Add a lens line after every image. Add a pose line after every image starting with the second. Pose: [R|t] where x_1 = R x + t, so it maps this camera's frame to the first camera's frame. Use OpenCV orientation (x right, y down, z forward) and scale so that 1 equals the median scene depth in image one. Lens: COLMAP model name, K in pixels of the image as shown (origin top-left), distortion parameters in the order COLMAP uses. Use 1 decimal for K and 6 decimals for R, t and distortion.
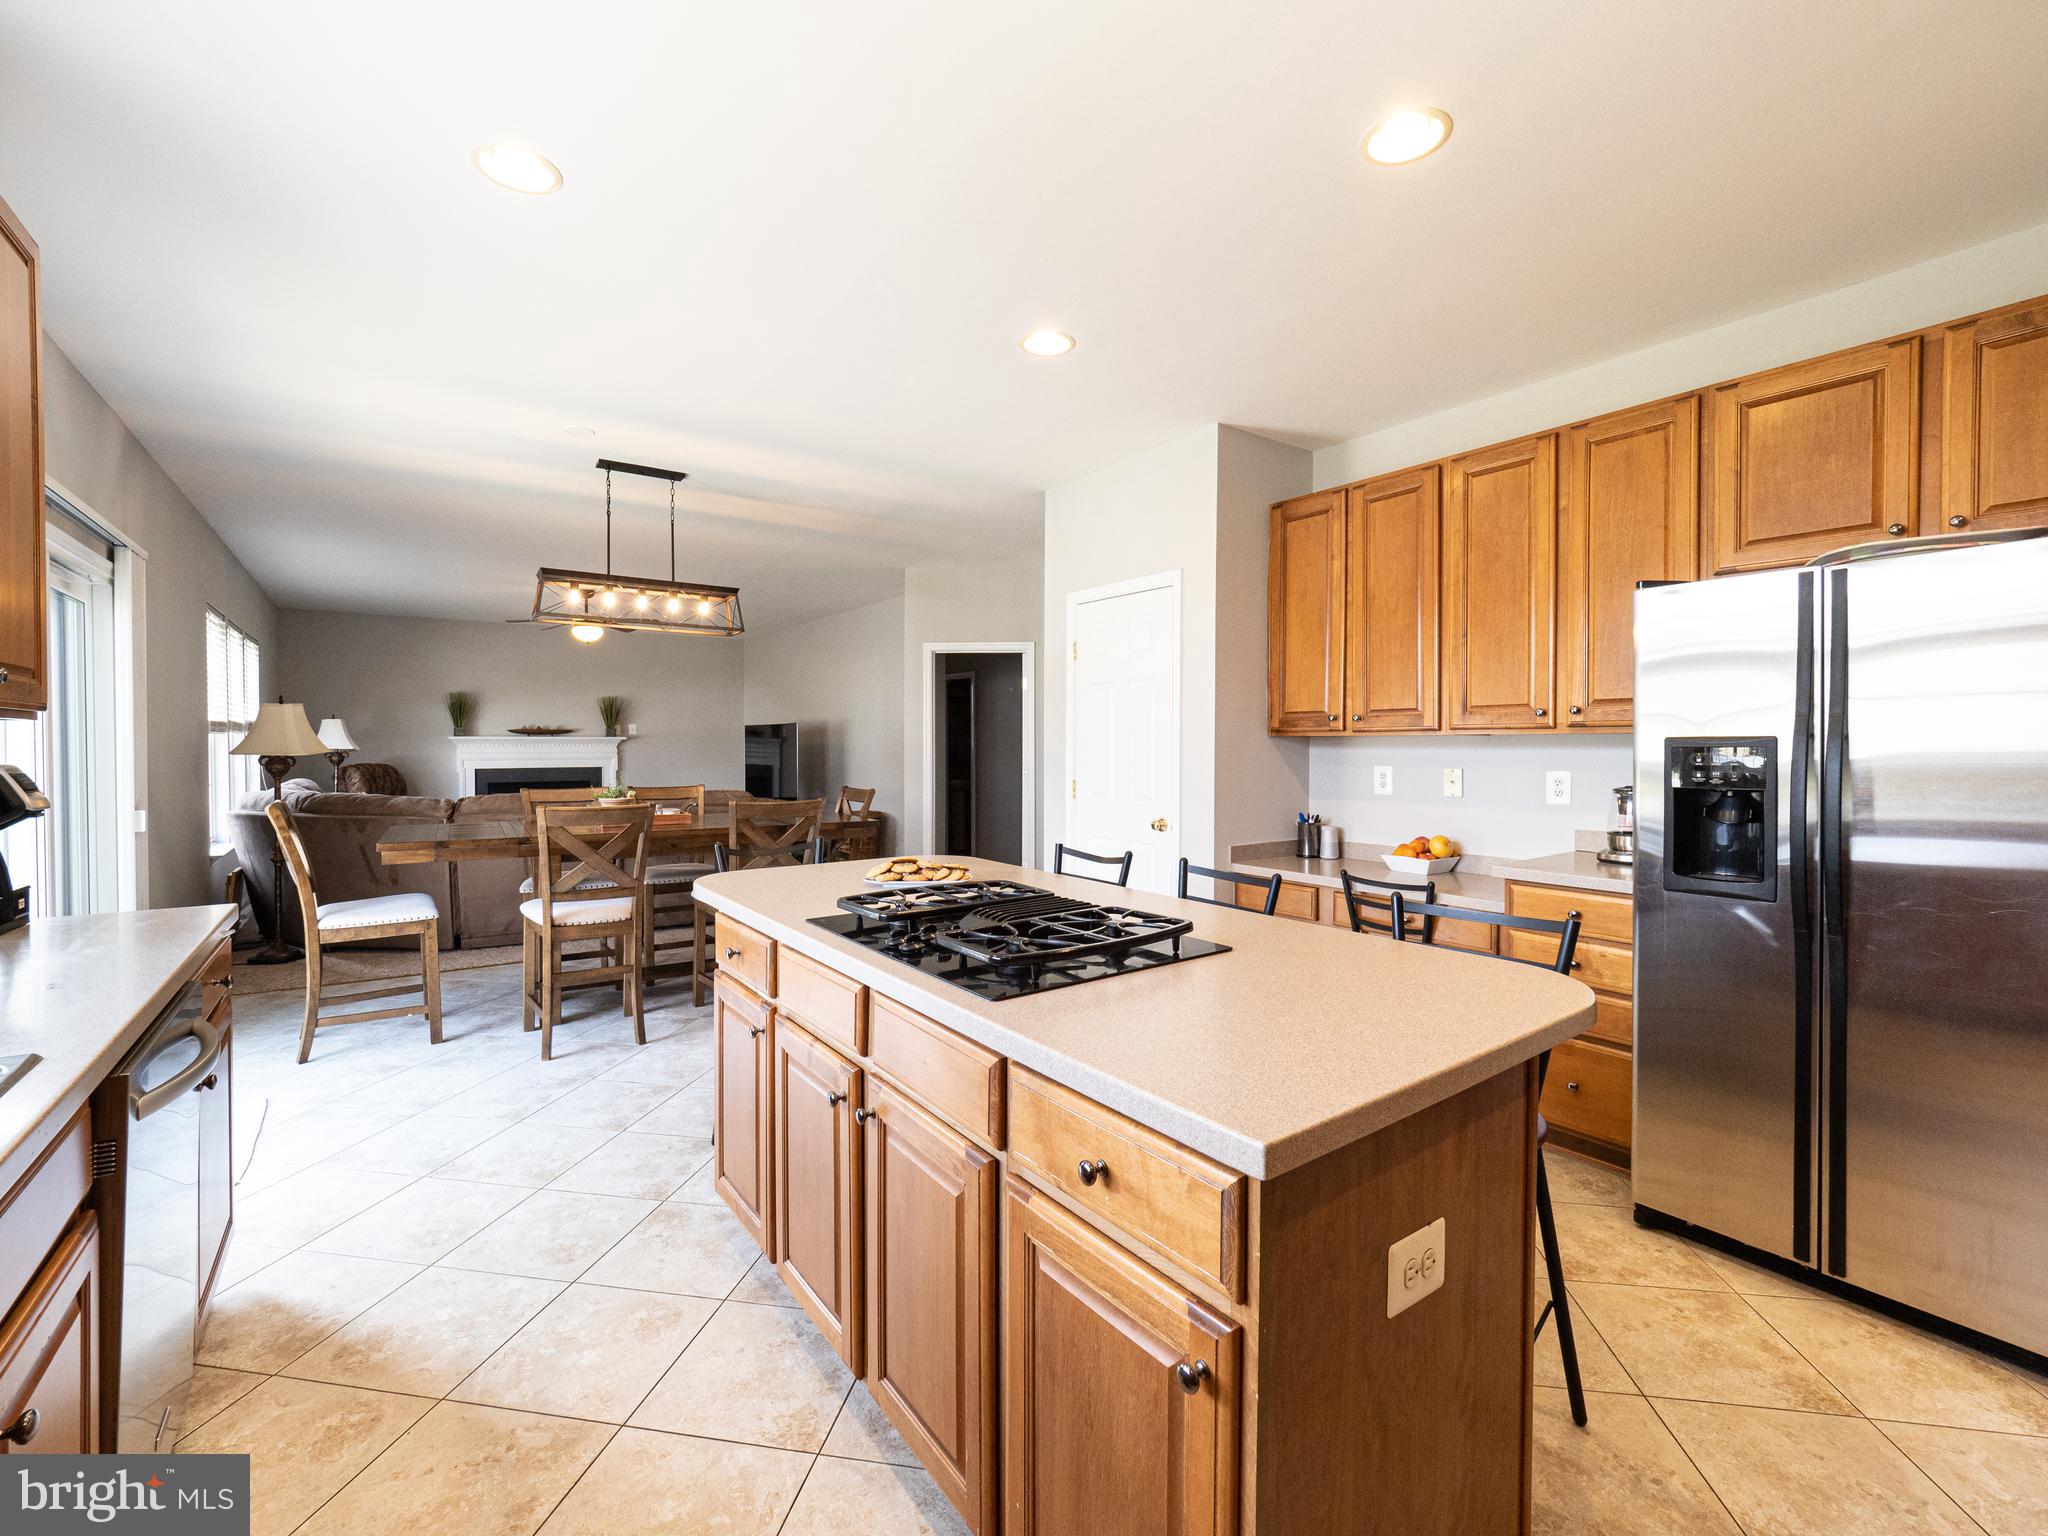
lens RADIAL K [[891.8, 0, 1052.3], [0, 891.8, 759.4], [0, 0, 1]] dist [-0.014764, 0.000041]
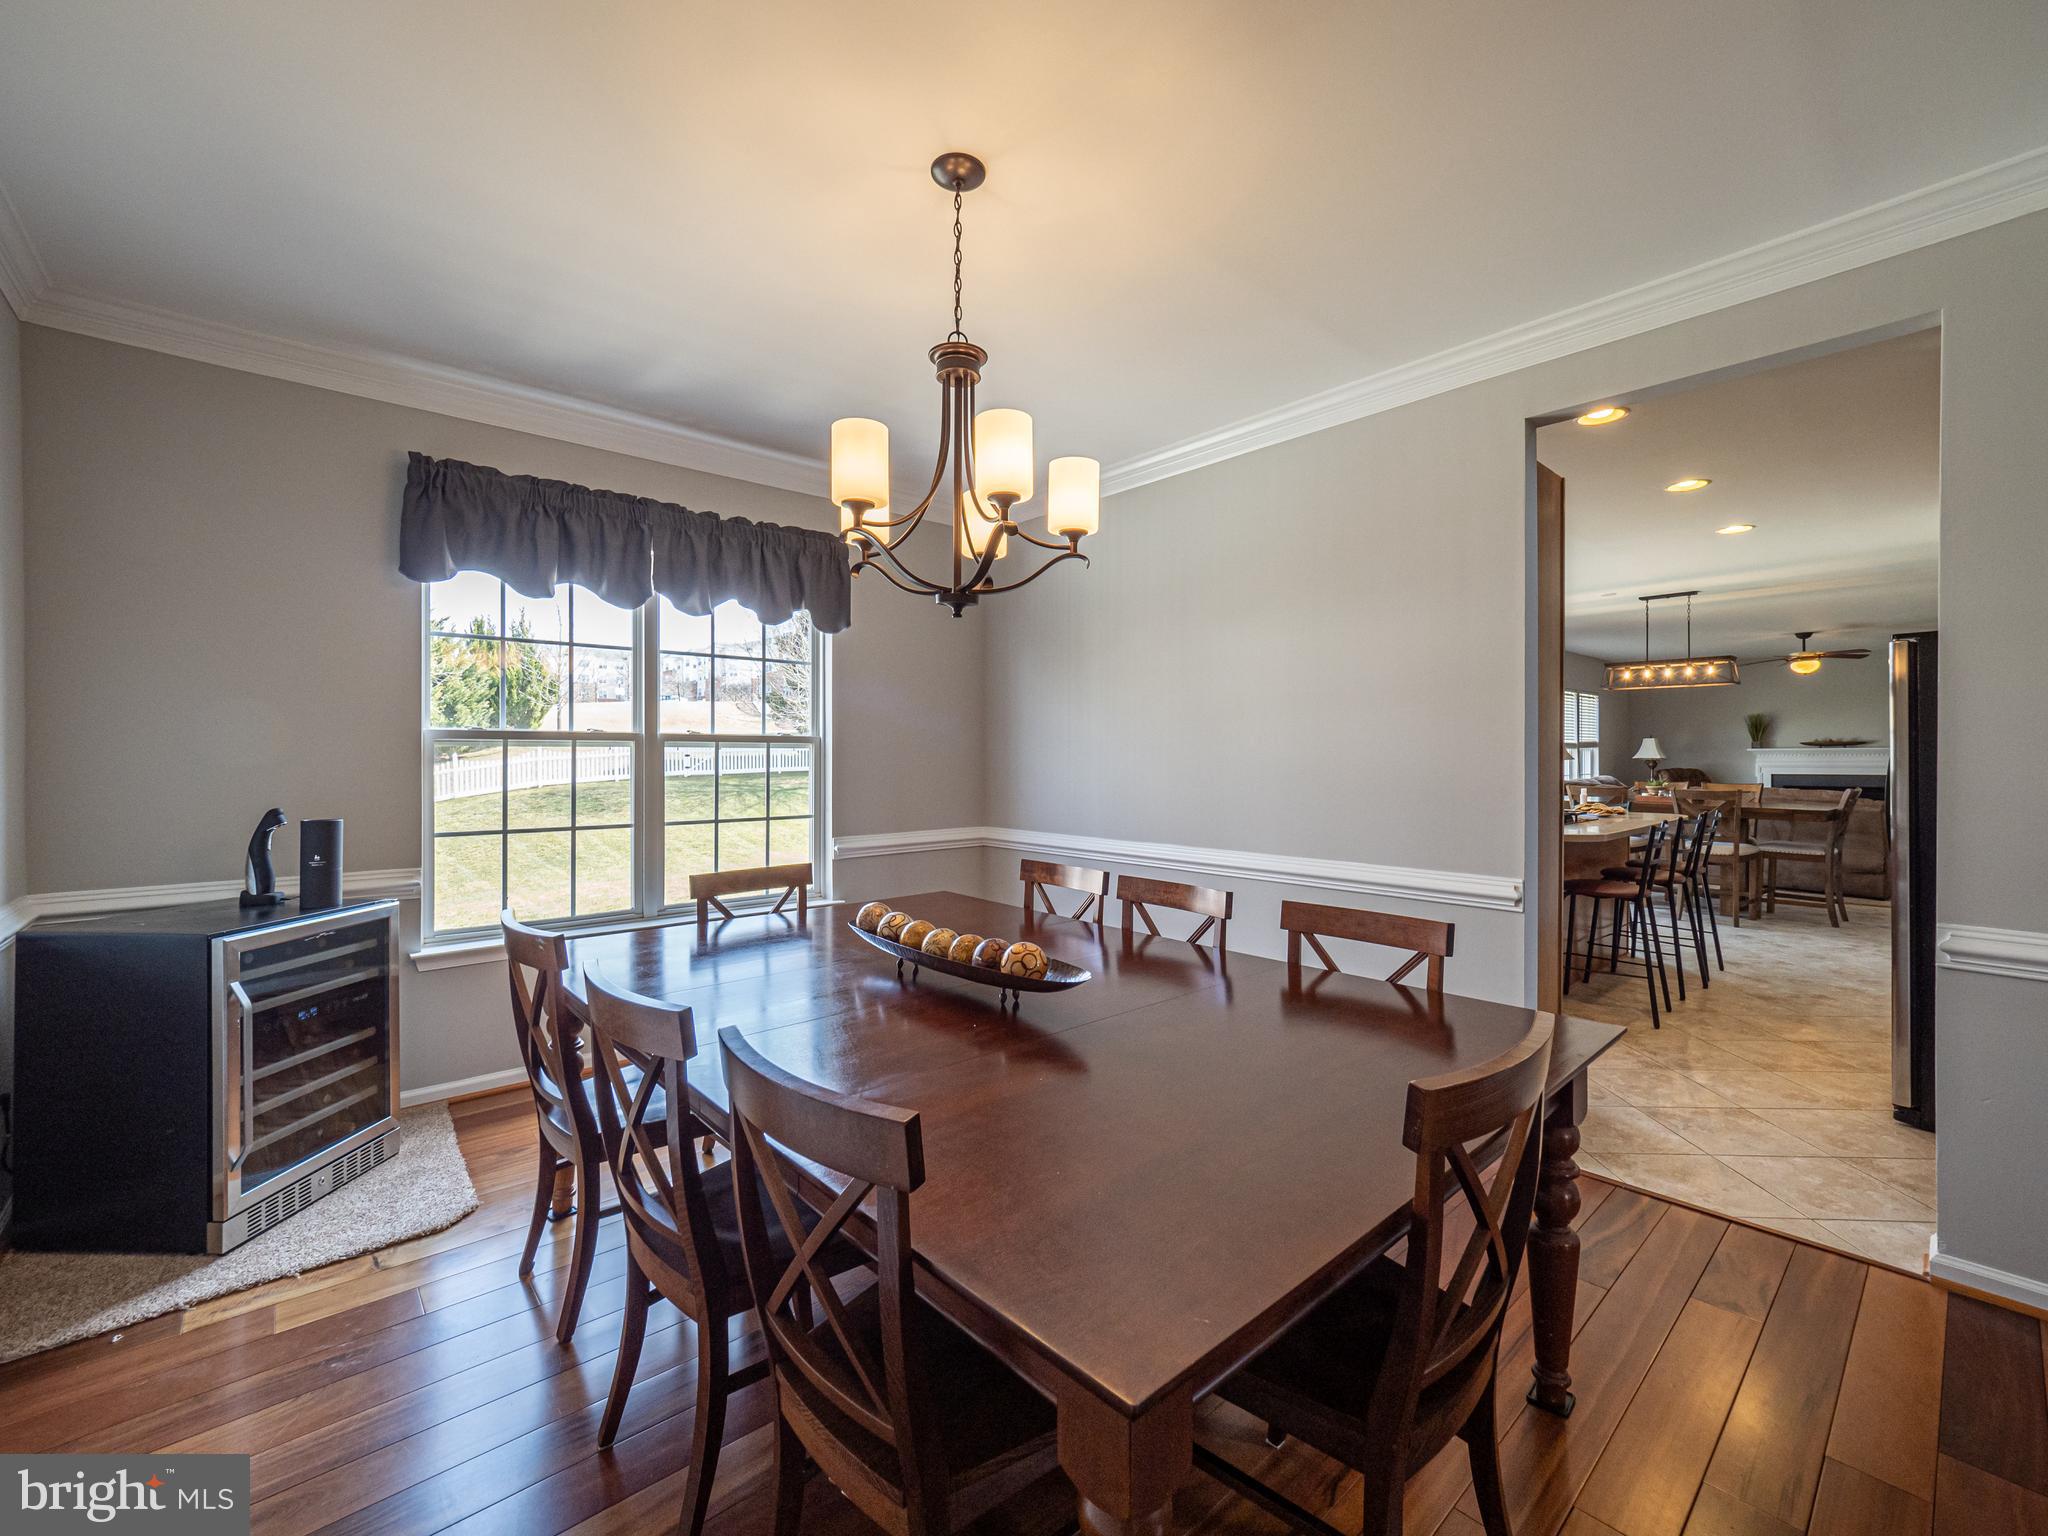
lens RADIAL K [[872.6, 0, 1027.5], [0, 872.6, 755.7], [0, 0, 1]] dist [-0.002421, -0.000034]
pose [[0.091091, -0.000877, -0.995842, 1.081868], [-0.015476, 0.999878, -0.002296, 0.007632], [0.995722, 0.015621, 0.091066, -0.376448]]
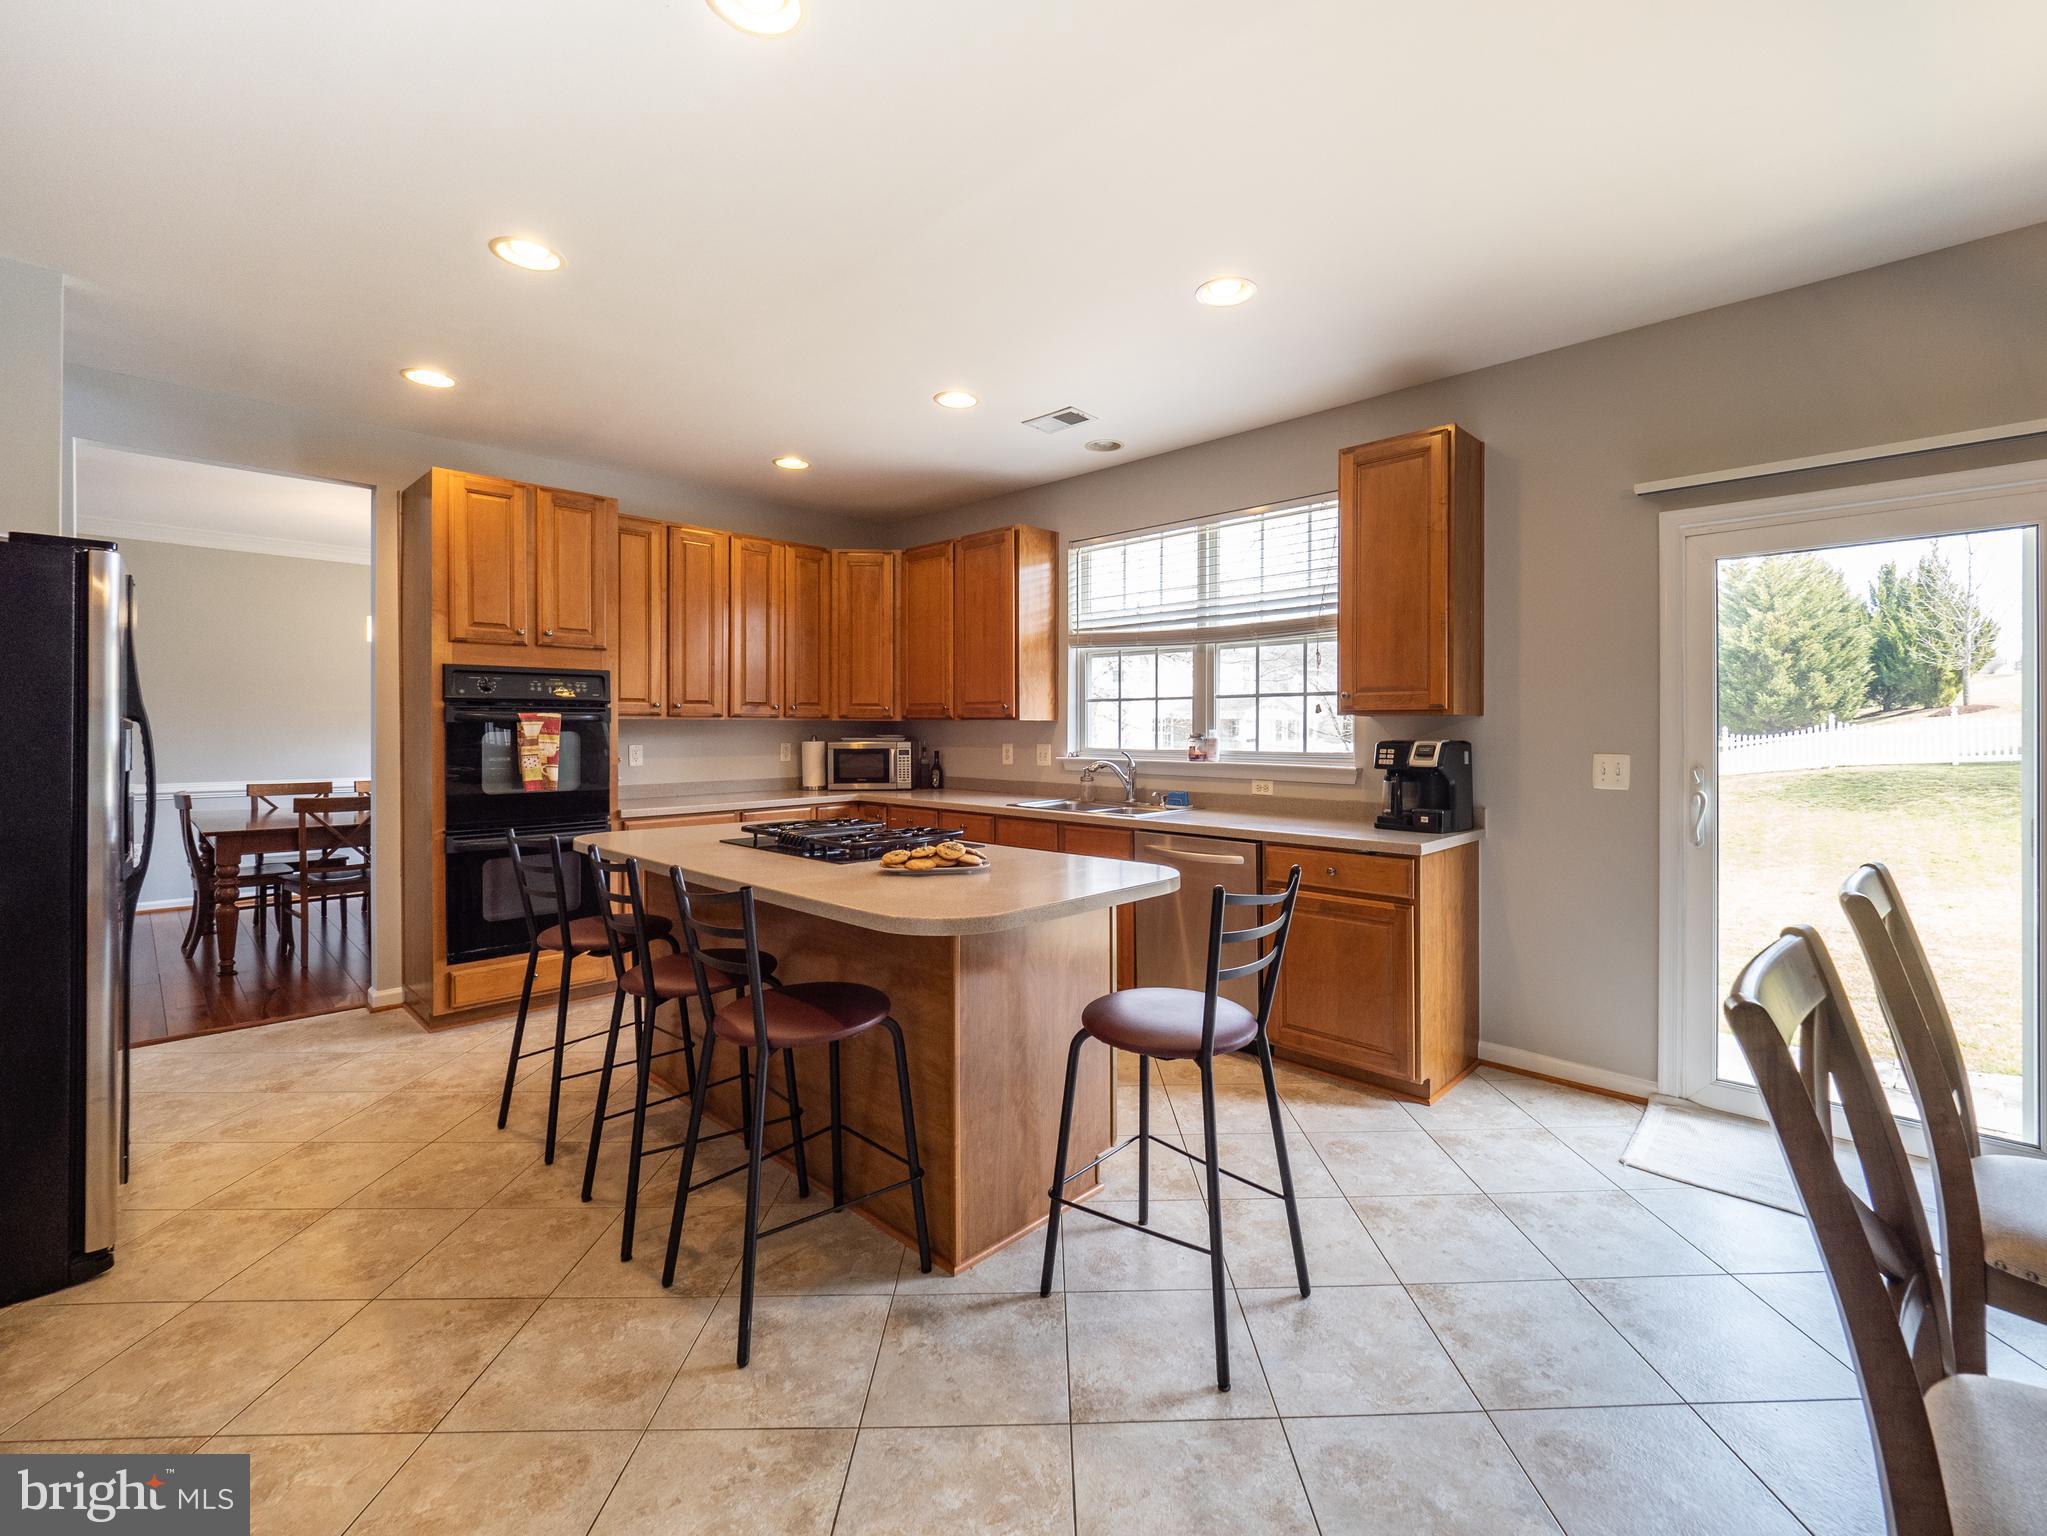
lens RADIAL K [[880.6, 0, 1044.4], [0, 880.6, 728.4], [0, 0, 1]] dist [-0.002015, -0.000116]
pose [[-0.987261, -0.002111, -0.159093, -0.065787], [-0.004560, 0.999877, 0.015028, -0.016820], [0.159042, 0.015562, -0.987149, 1.067166]]
